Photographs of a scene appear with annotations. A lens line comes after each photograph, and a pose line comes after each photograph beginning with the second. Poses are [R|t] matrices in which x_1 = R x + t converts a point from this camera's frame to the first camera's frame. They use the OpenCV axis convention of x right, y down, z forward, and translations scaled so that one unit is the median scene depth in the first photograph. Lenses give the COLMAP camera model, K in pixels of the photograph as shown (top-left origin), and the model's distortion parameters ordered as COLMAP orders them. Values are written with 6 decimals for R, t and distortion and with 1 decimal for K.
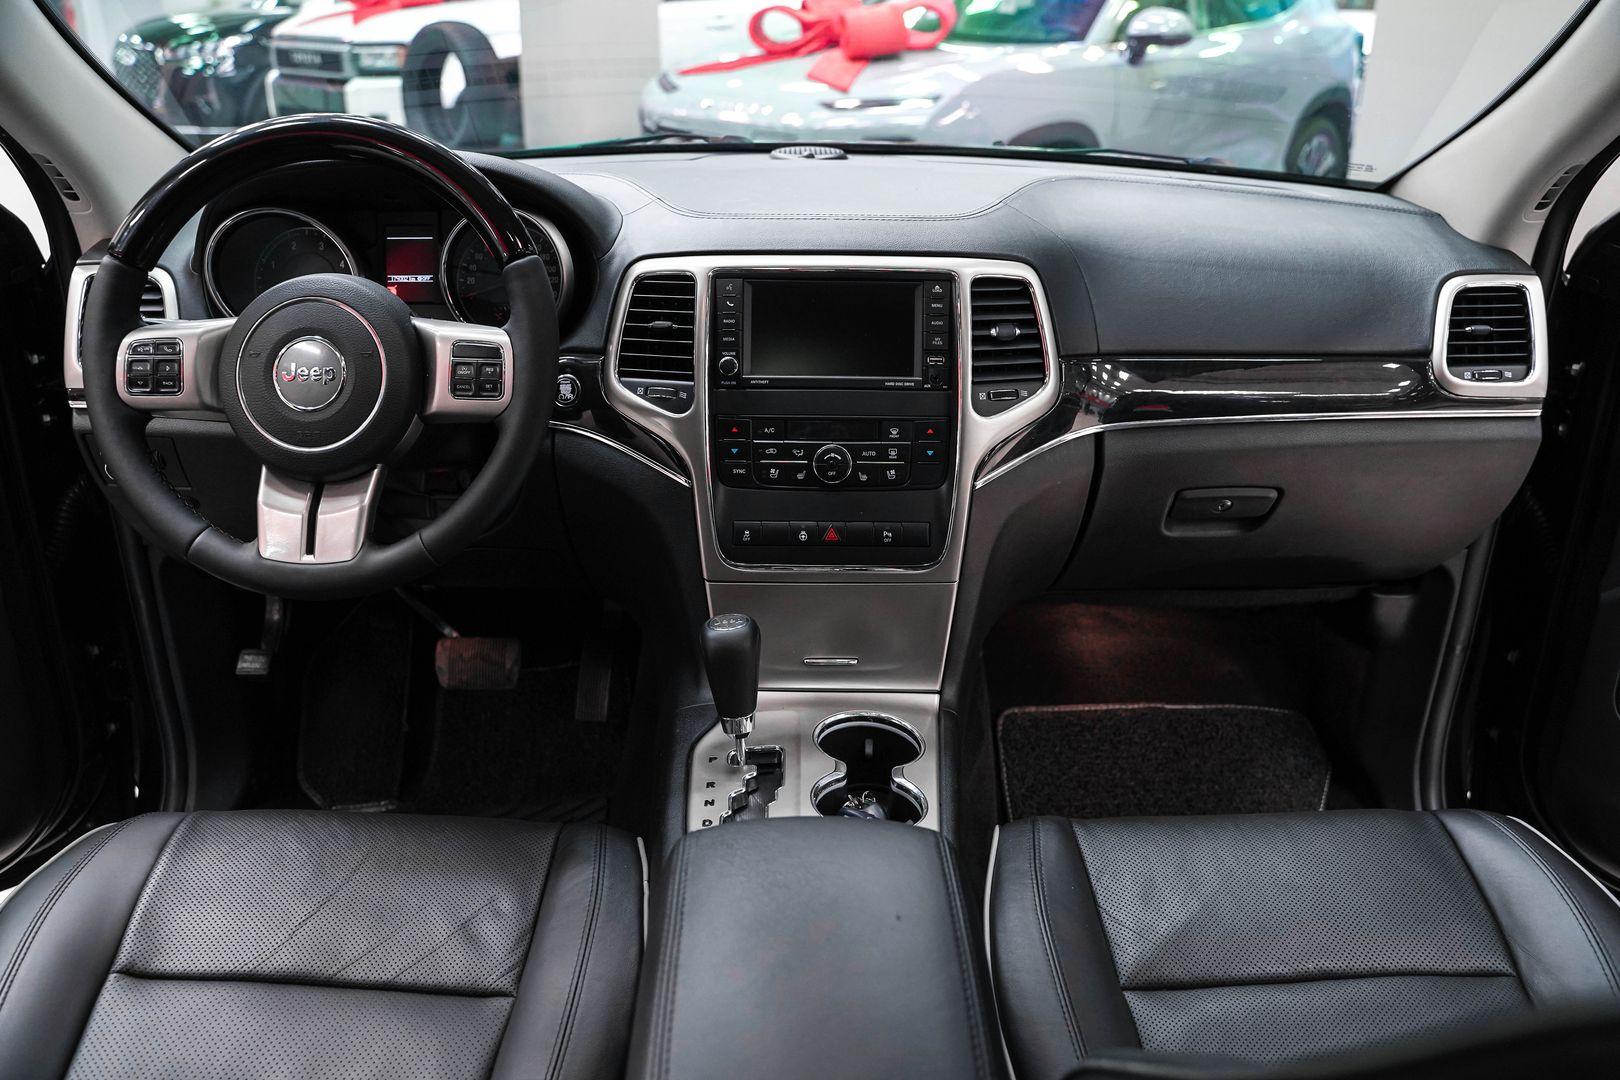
lens RADIAL K [[1316.2, 0, 810.0], [0, 1316.2, 540.0], [0, 0, 1]] dist [-0.122634, 0.106443]
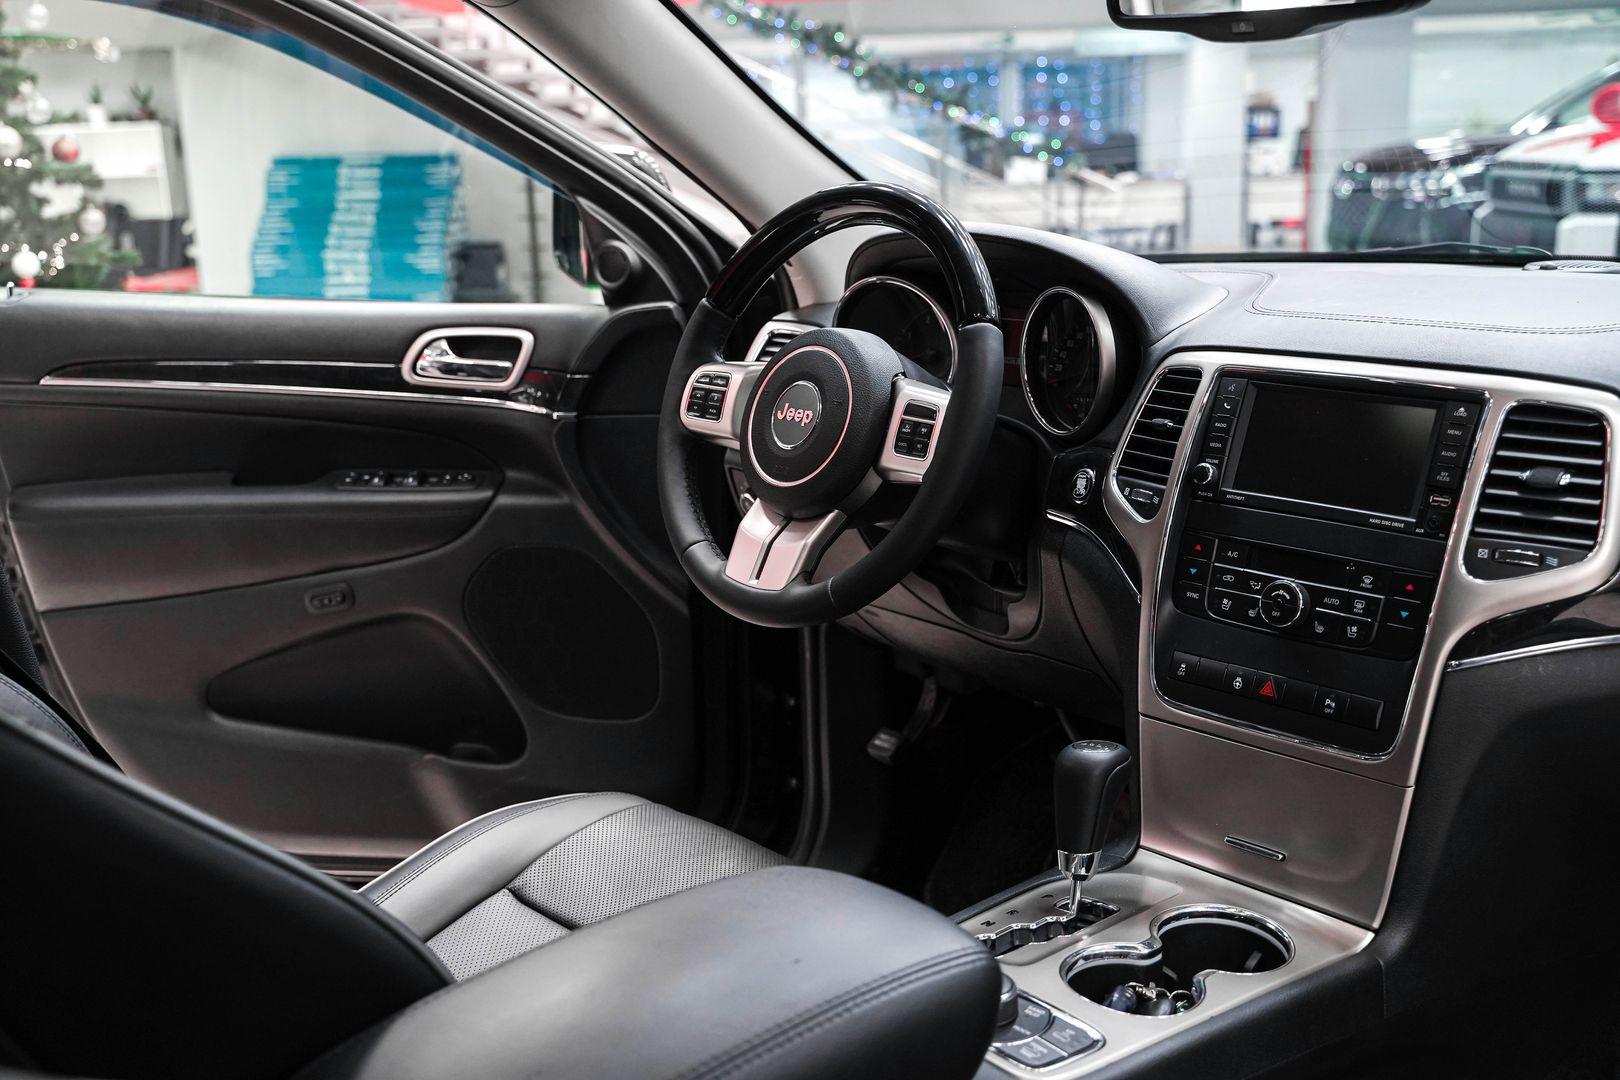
lens RADIAL K [[1683.3, 0, 810.0], [0, 1683.3, 540.0], [0, 0, 1]] dist [-0.025299, 0.056276]
pose [[0.680522, 0.147825, -0.717661, 0.561501], [-0.260899, 0.964132, -0.048804, 0.032186], [0.684706, 0.220449, 0.694680, 0.054877]]
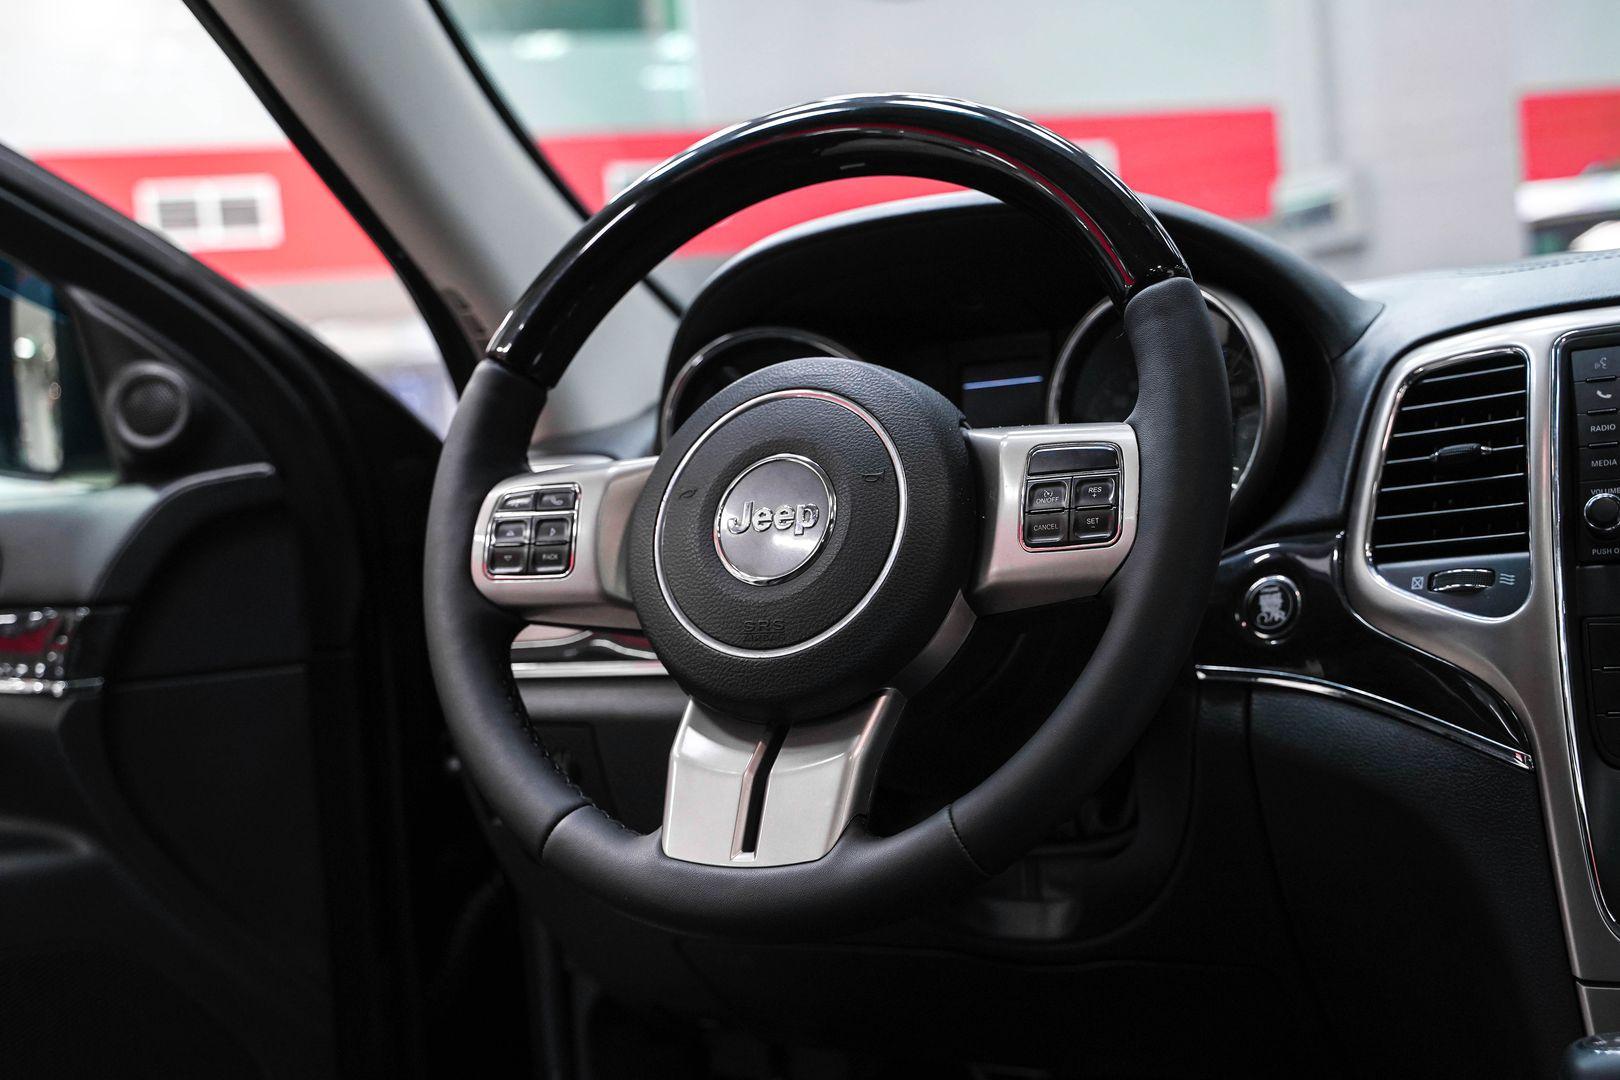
lens RADIAL K [[2064.1, 0, 813.3], [0, 2064.1, 500.5], [0, 0, 1]] dist [0.027959, 0.057588]
pose [[0.898136, -0.077092, -0.432907, 0.005899], [-0.079532, 0.939794, -0.332359, 0.135071], [0.432466, 0.332933, 0.837931, 0.240723]]
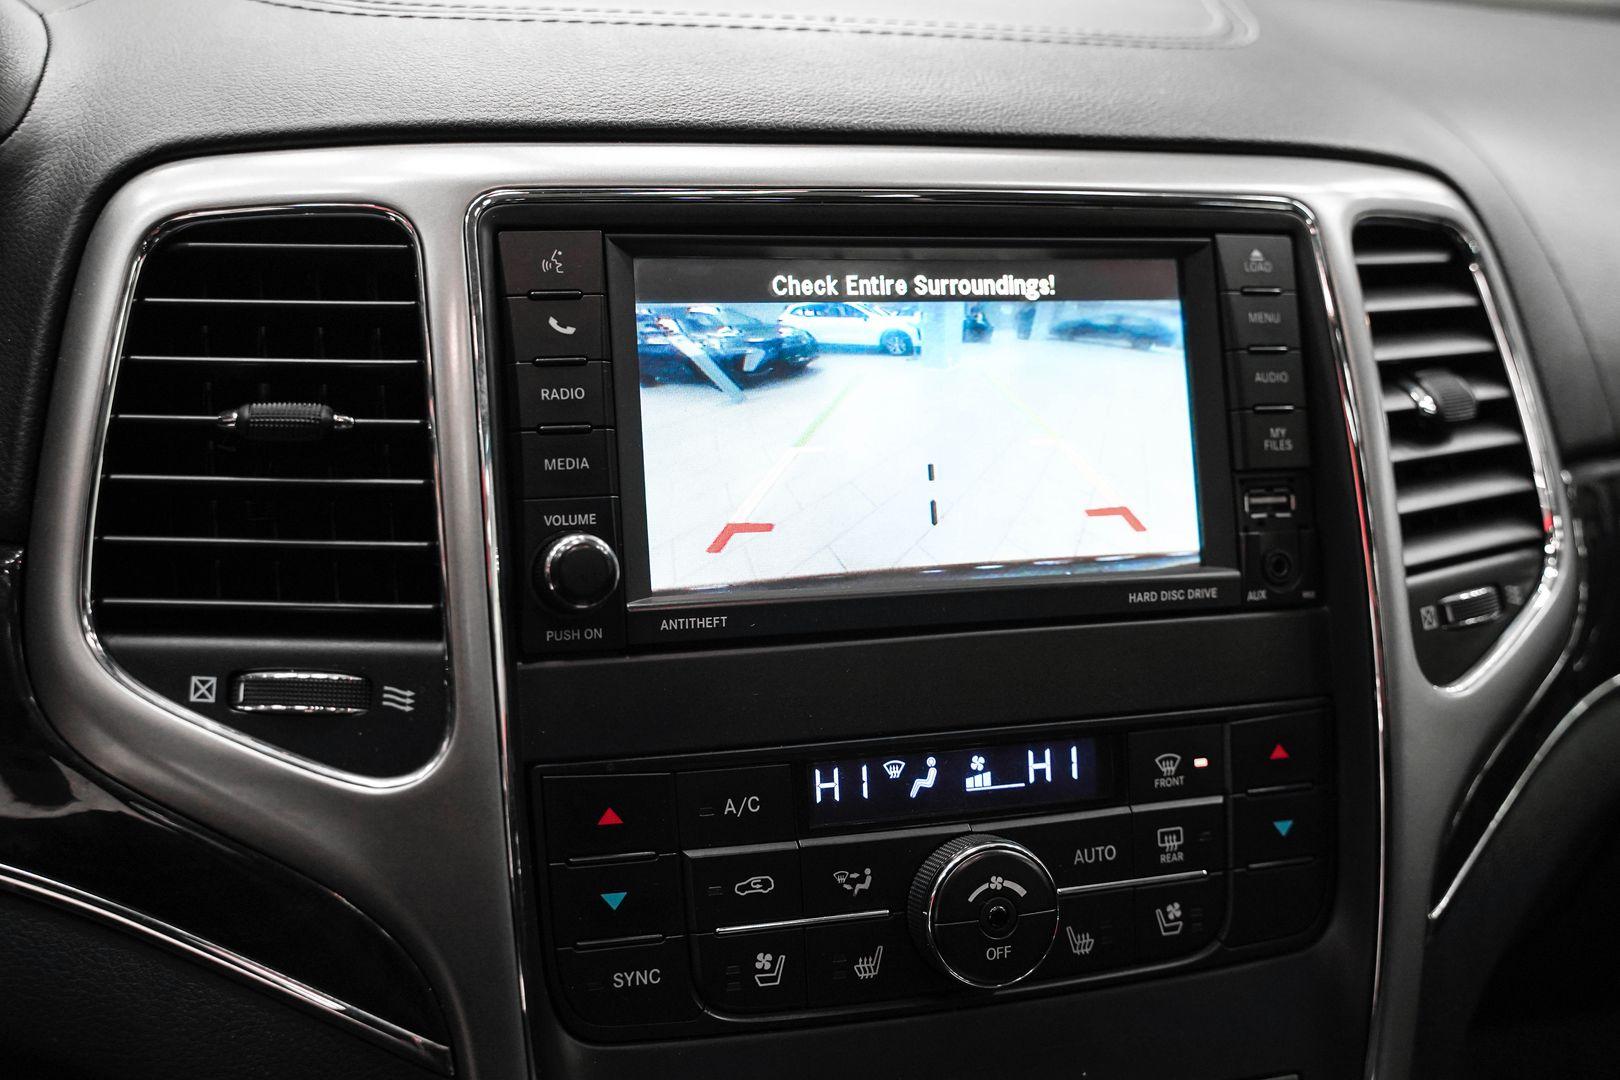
lens RADIAL K [[1920.1, 0, 810.0], [0, 1920.1, 540.0], [0, 0, 1]] dist [0.012594, 0.010142]
pose [[0.946785, -0.056147, 0.316931, -0.135477], [0.082301, 0.994165, -0.069739, -0.107937], [-0.311166, 0.092111, 0.945881, 0.630852]]
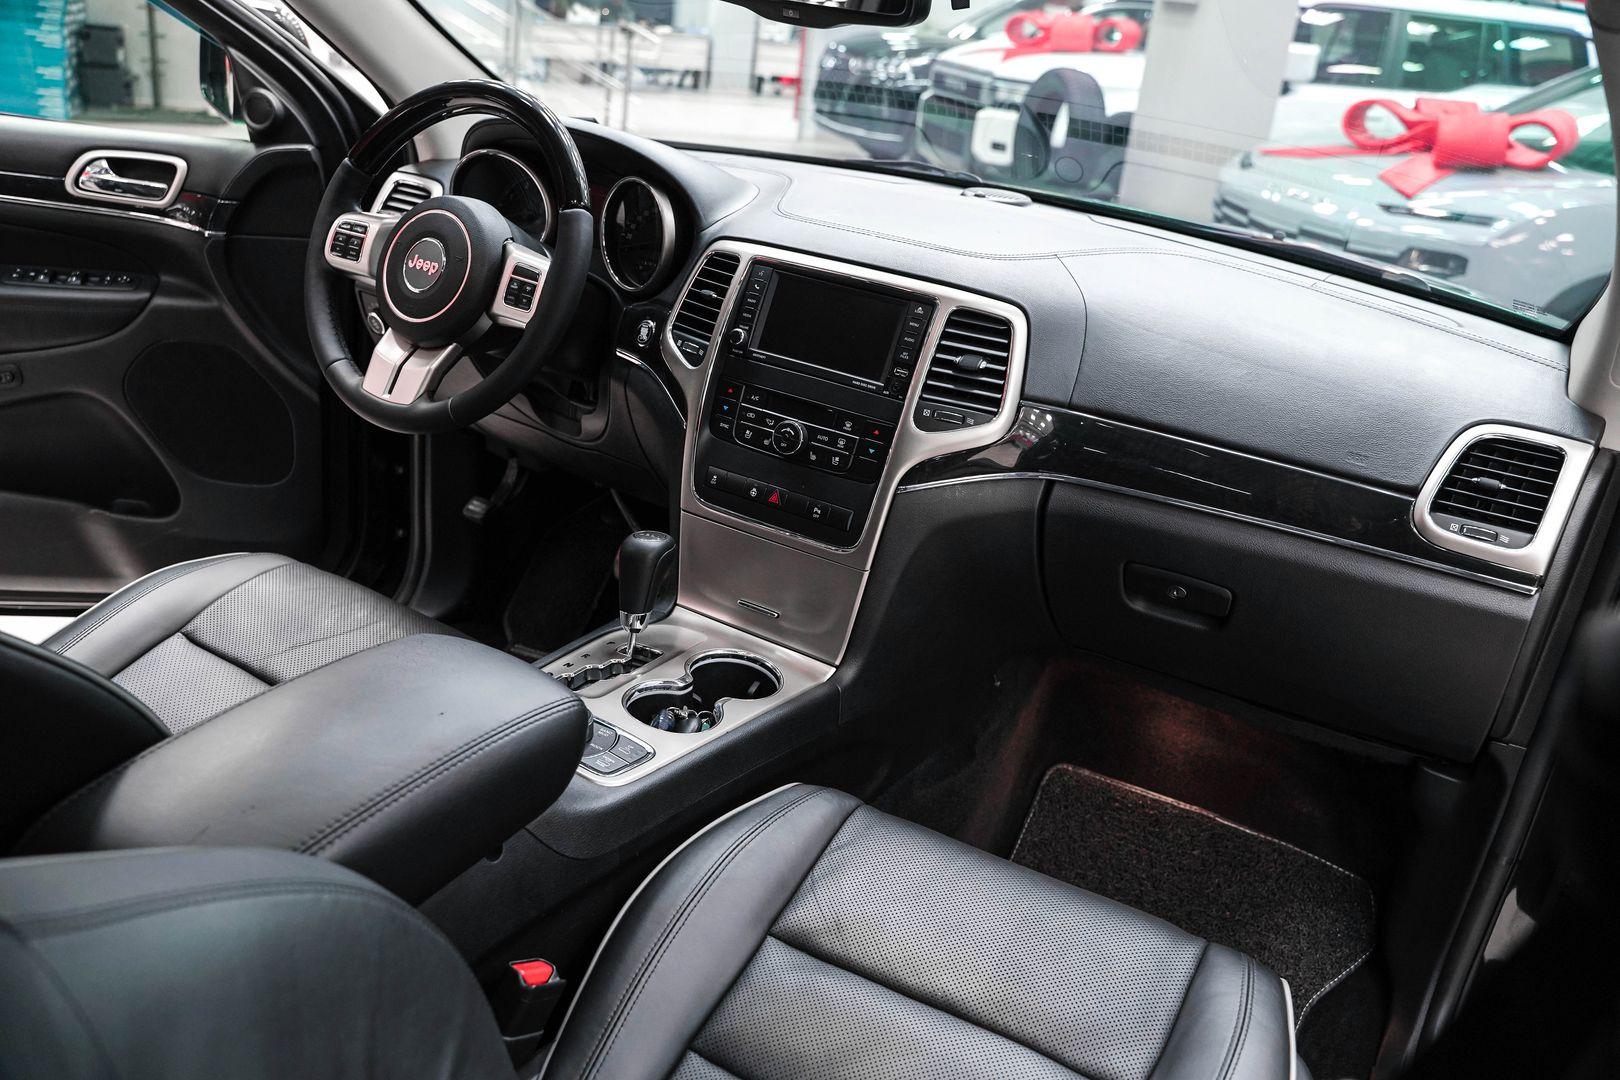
lens RADIAL K [[1316.2, 0, 810.0], [0, 1316.2, 540.0], [0, 0, 1]] dist [-0.122634, 0.106443]
pose [[0.855189, 0.278549, -0.437106, 0.553879], [-0.296026, 0.954732, 0.029242, -0.011590], [0.425465, 0.104387, 0.898934, -0.012587]]
